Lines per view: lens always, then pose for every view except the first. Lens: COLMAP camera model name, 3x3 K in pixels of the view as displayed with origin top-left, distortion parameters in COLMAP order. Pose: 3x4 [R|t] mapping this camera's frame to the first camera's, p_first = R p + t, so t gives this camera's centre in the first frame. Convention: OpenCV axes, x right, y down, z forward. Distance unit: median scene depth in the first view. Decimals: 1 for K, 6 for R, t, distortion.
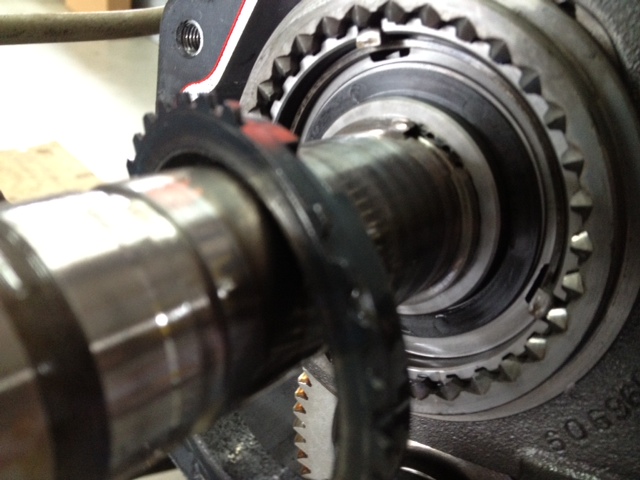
lens RADIAL K [[645.3, 0, 320.0], [0, 645.3, 240.0], [0, 0, 1]] dist [-0.008754, -0.014530]
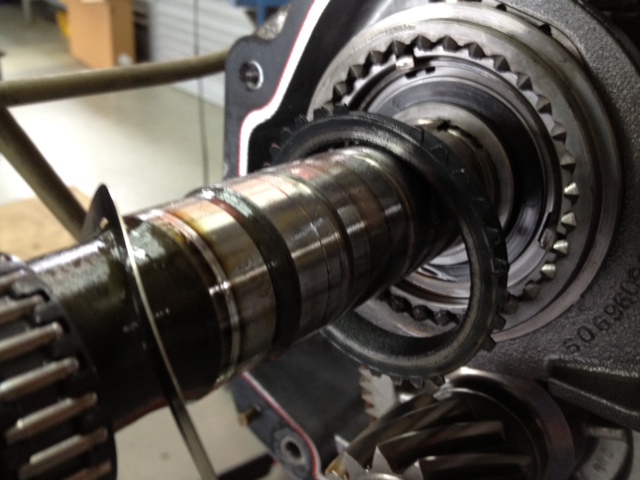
lens RADIAL K [[645.3, 0, 320.0], [0, 645.3, 240.0], [0, 0, 1]] dist [-0.008754, -0.014530]
pose [[0.995608, -0.088388, -0.030852, -0.102392], [0.087224, 0.995493, -0.037224, 0.106159], [0.034003, 0.034369, 0.998831, -0.392890]]
